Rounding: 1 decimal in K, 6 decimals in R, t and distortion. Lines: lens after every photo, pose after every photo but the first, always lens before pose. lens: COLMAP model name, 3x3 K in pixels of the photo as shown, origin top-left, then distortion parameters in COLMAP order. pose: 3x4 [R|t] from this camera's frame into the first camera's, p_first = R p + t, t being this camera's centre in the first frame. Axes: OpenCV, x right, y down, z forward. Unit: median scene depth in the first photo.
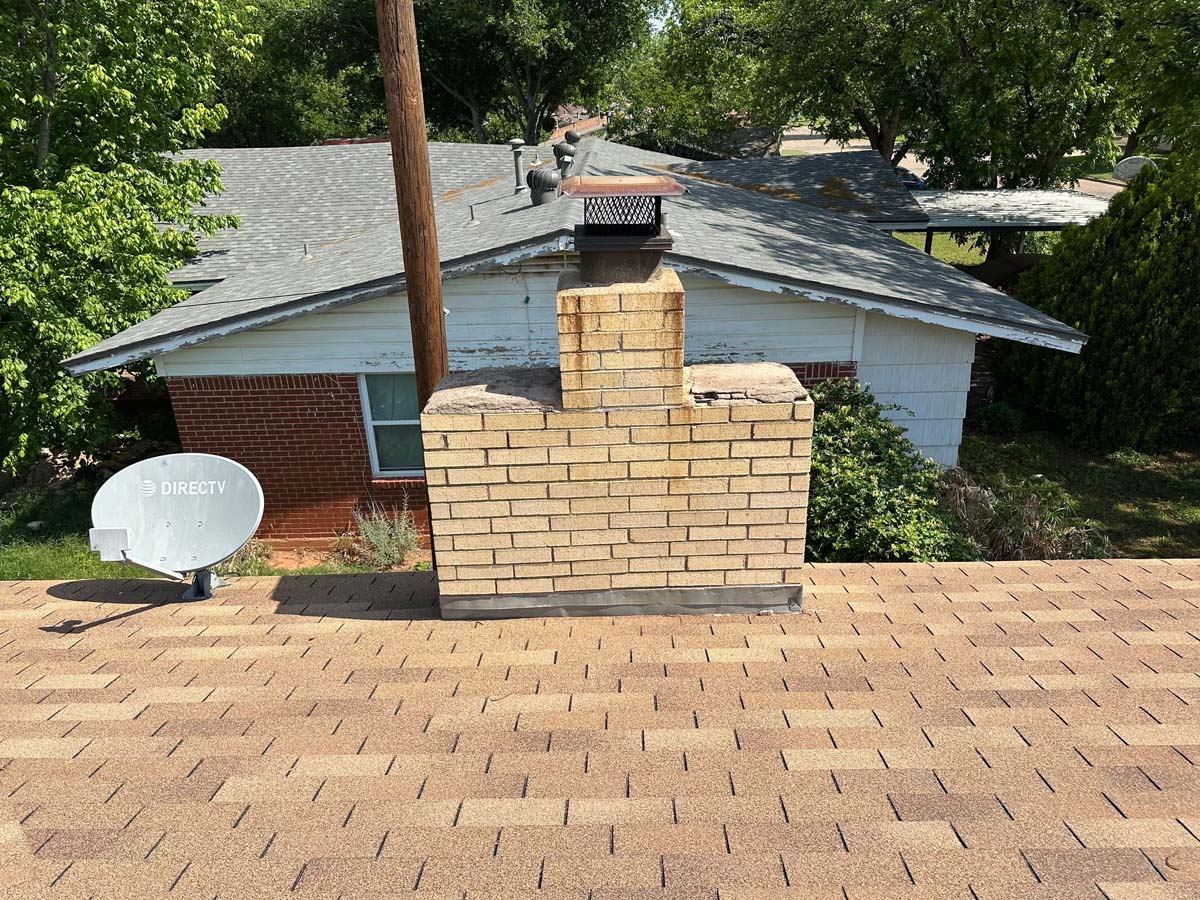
lens RADIAL K [[859.7, 0, 600.0], [0, 859.7, 450.0], [0, 0, 1]] dist [0.106233, -0.131863]
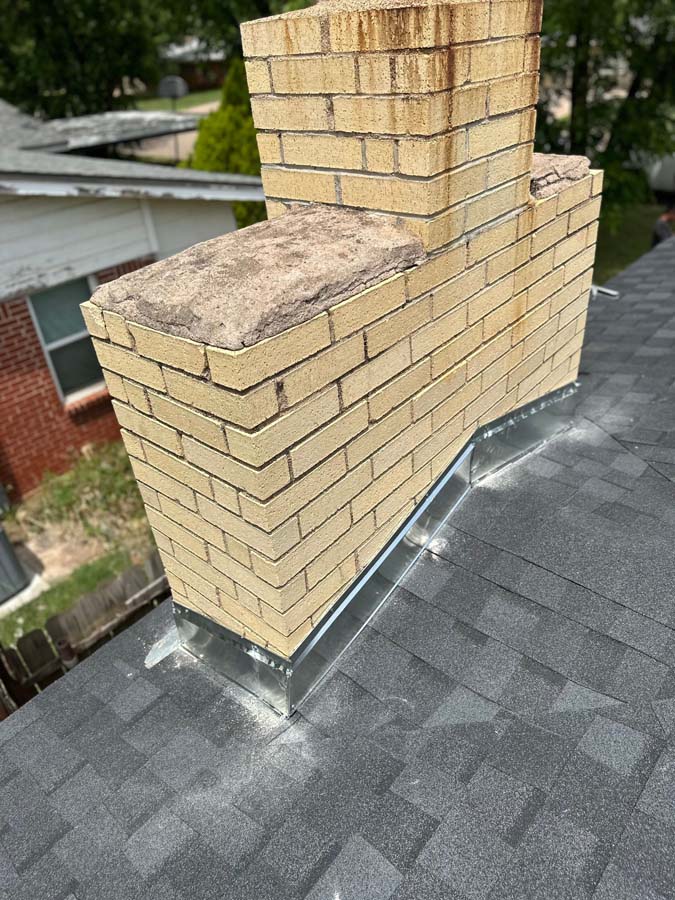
lens RADIAL K [[644.8, 0, 337.2], [0, 644.8, 422.4], [0, 0, 1]] dist [0.106233, -0.131863]
pose [[0.664278, -0.405947, 0.627648, -0.370820], [0.336832, 0.912159, 0.233472, -0.064499], [-0.667292, 0.056321, 0.742664, 0.715098]]
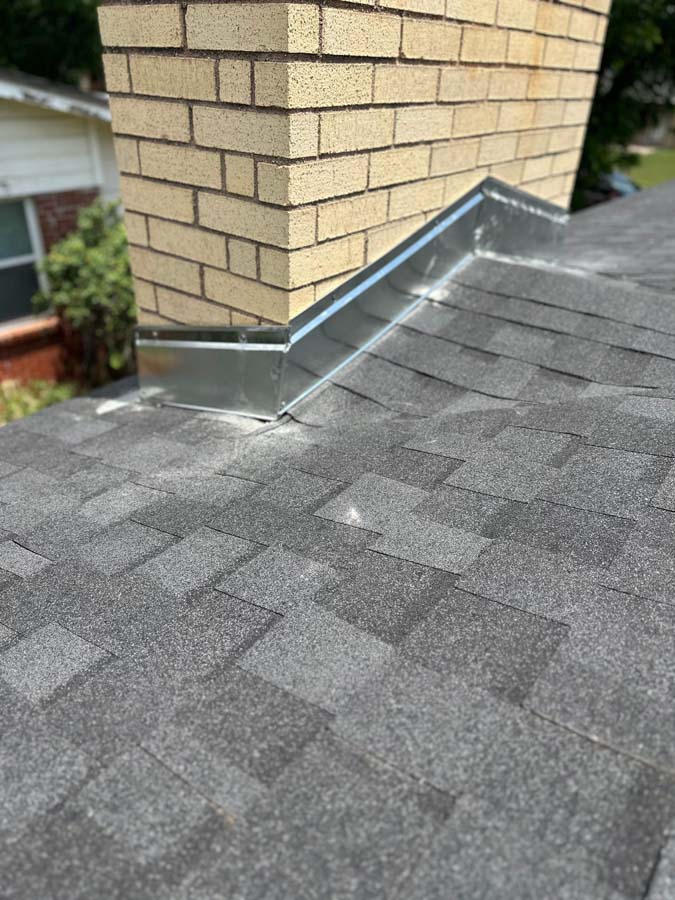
lens RADIAL K [[644.8, 0, 337.2], [0, 644.8, 422.4], [0, 0, 1]] dist [0.106233, -0.131863]
pose [[0.613651, -0.339057, 0.713073, -0.445267], [0.251697, 0.939993, 0.230352, 0.131615], [-0.748386, 0.038122, 0.662167, 0.797962]]
